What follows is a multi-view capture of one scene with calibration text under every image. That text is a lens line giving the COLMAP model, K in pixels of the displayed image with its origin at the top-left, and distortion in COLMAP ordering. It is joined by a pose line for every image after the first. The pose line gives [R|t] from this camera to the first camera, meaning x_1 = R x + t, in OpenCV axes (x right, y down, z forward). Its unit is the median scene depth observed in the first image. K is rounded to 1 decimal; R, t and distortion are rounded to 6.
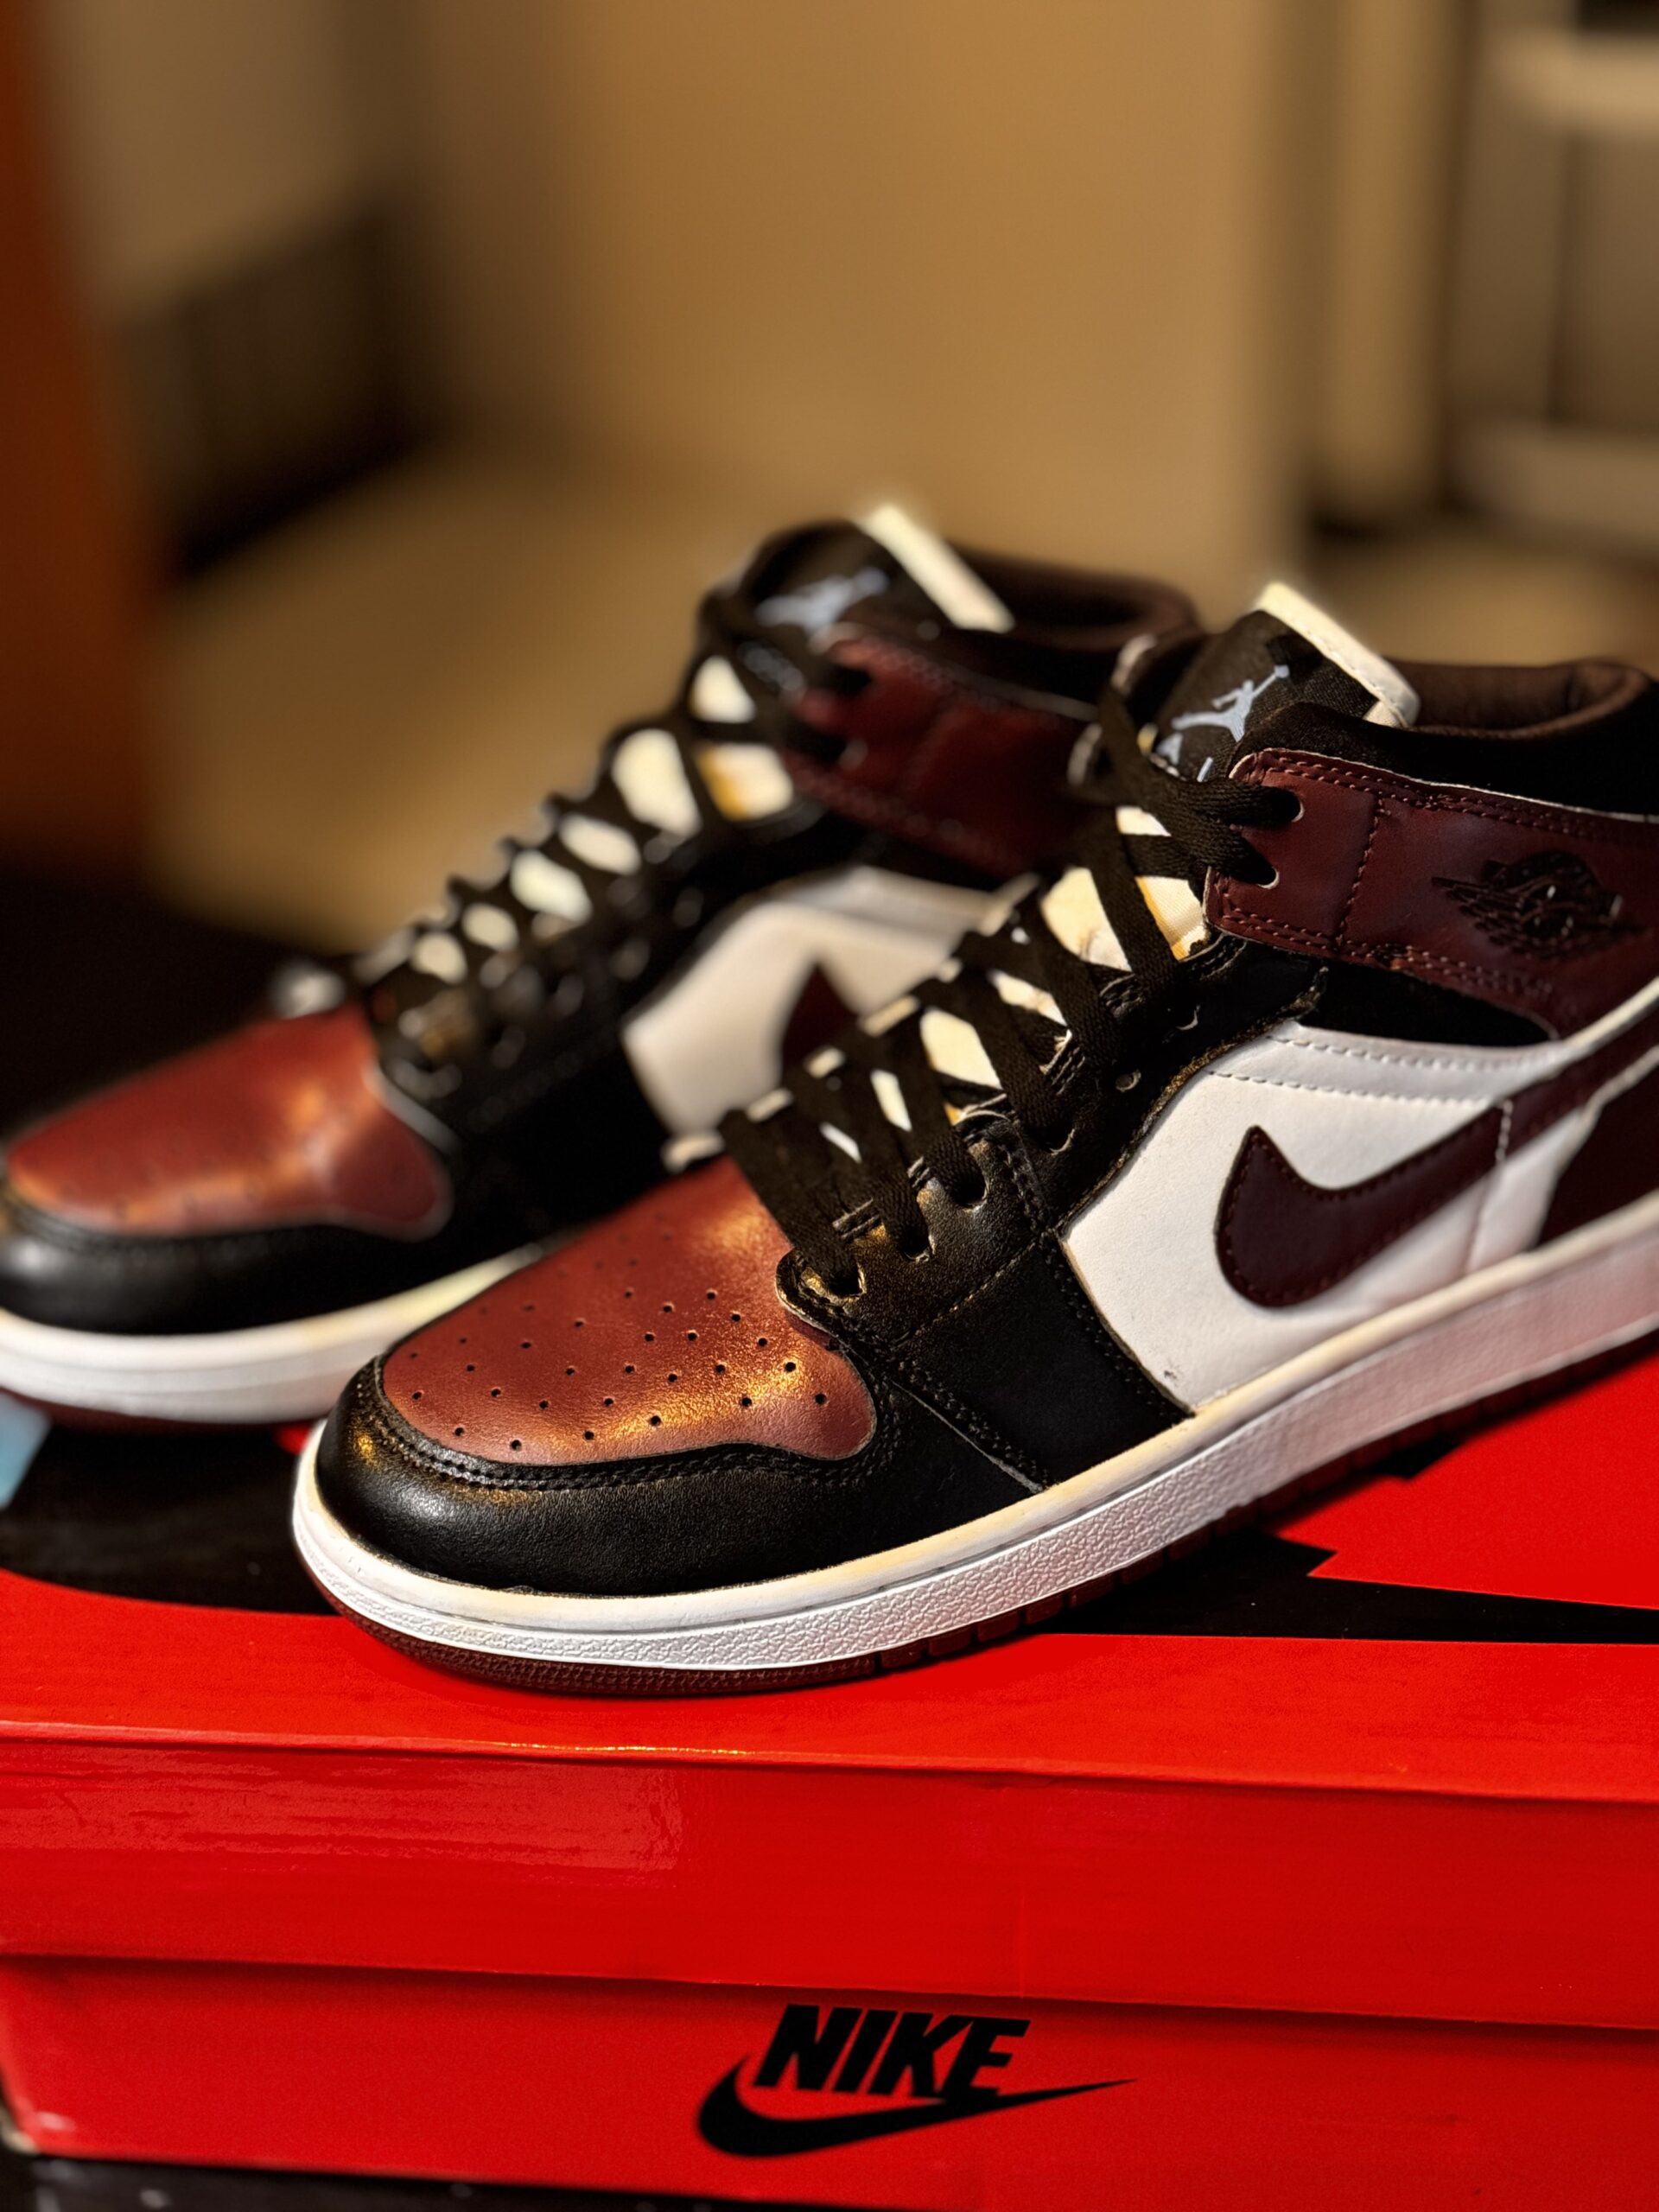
lens RADIAL K [[3121.9, 0, 829.5], [0, 3121.9, 1106.0], [0, 0, 1]] dist [0.134726, 0.008400]
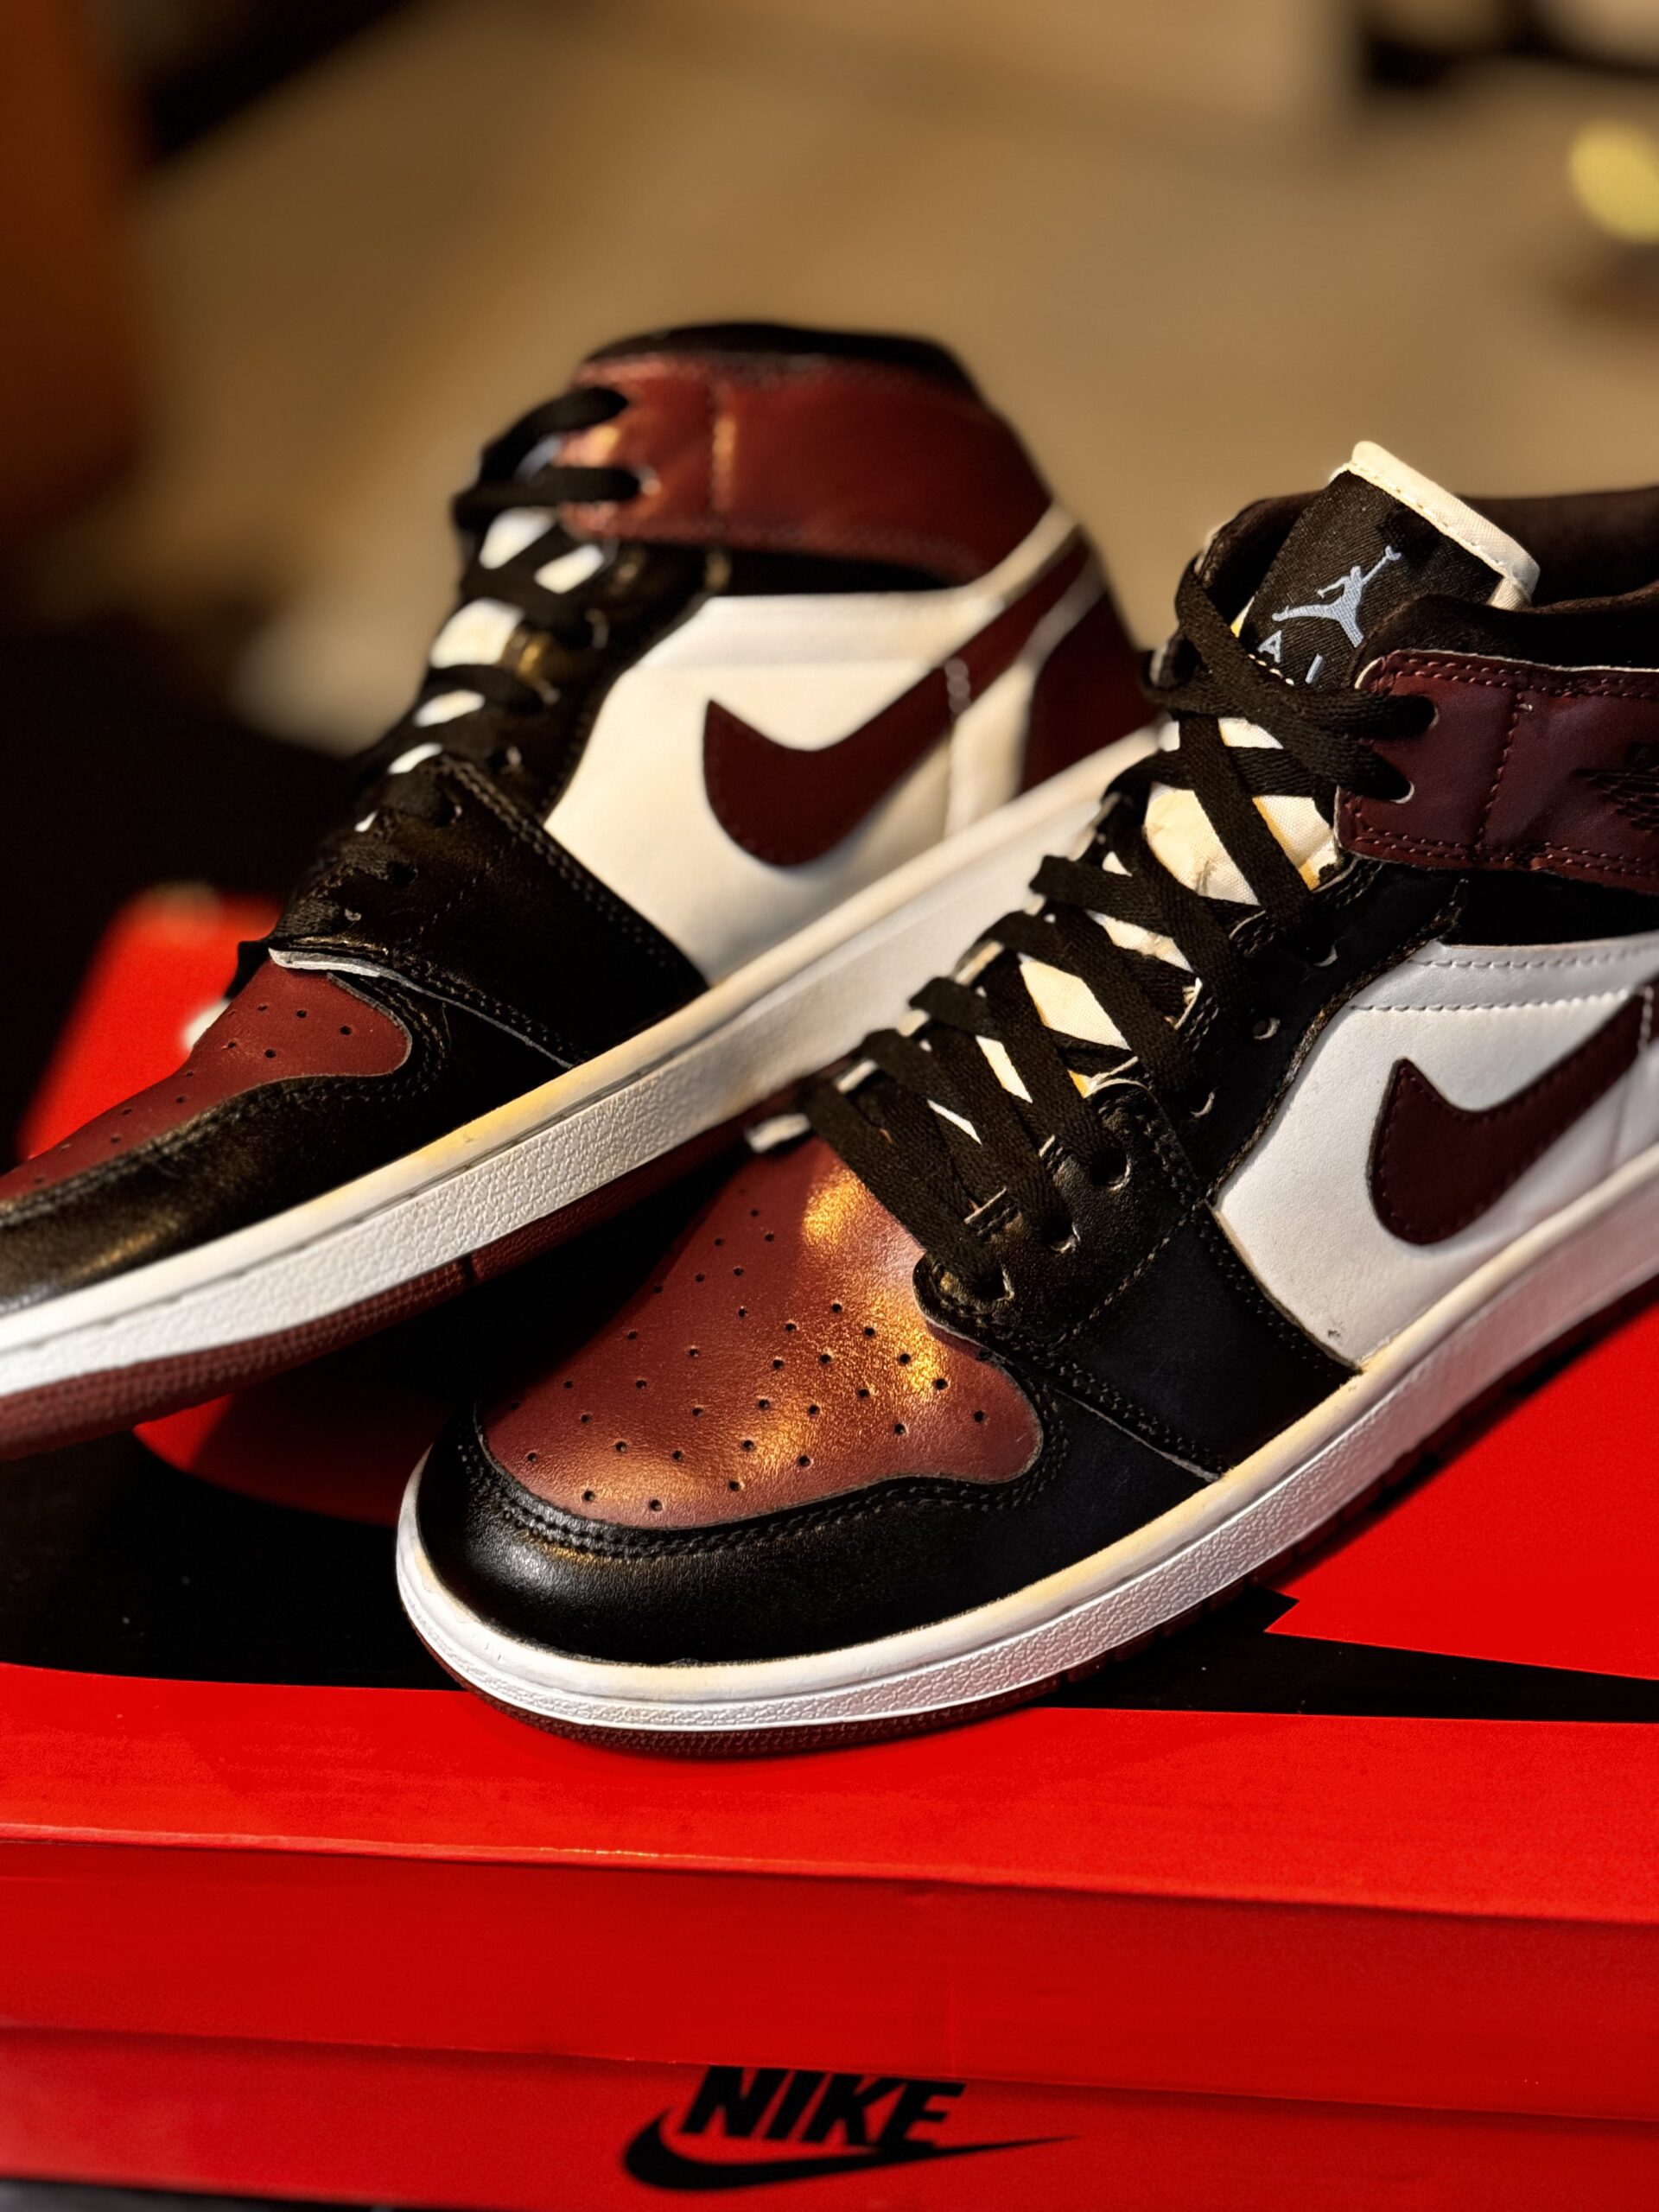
lens RADIAL K [[3121.9, 0, 829.5], [0, 3121.9, 1106.0], [0, 0, 1]] dist [0.134726, 0.008400]
pose [[0.987982, -0.114118, 0.104252, -0.128926], [0.096545, 0.982329, 0.160342, -0.144648], [-0.120708, -0.148350, 0.981541, 0.111718]]
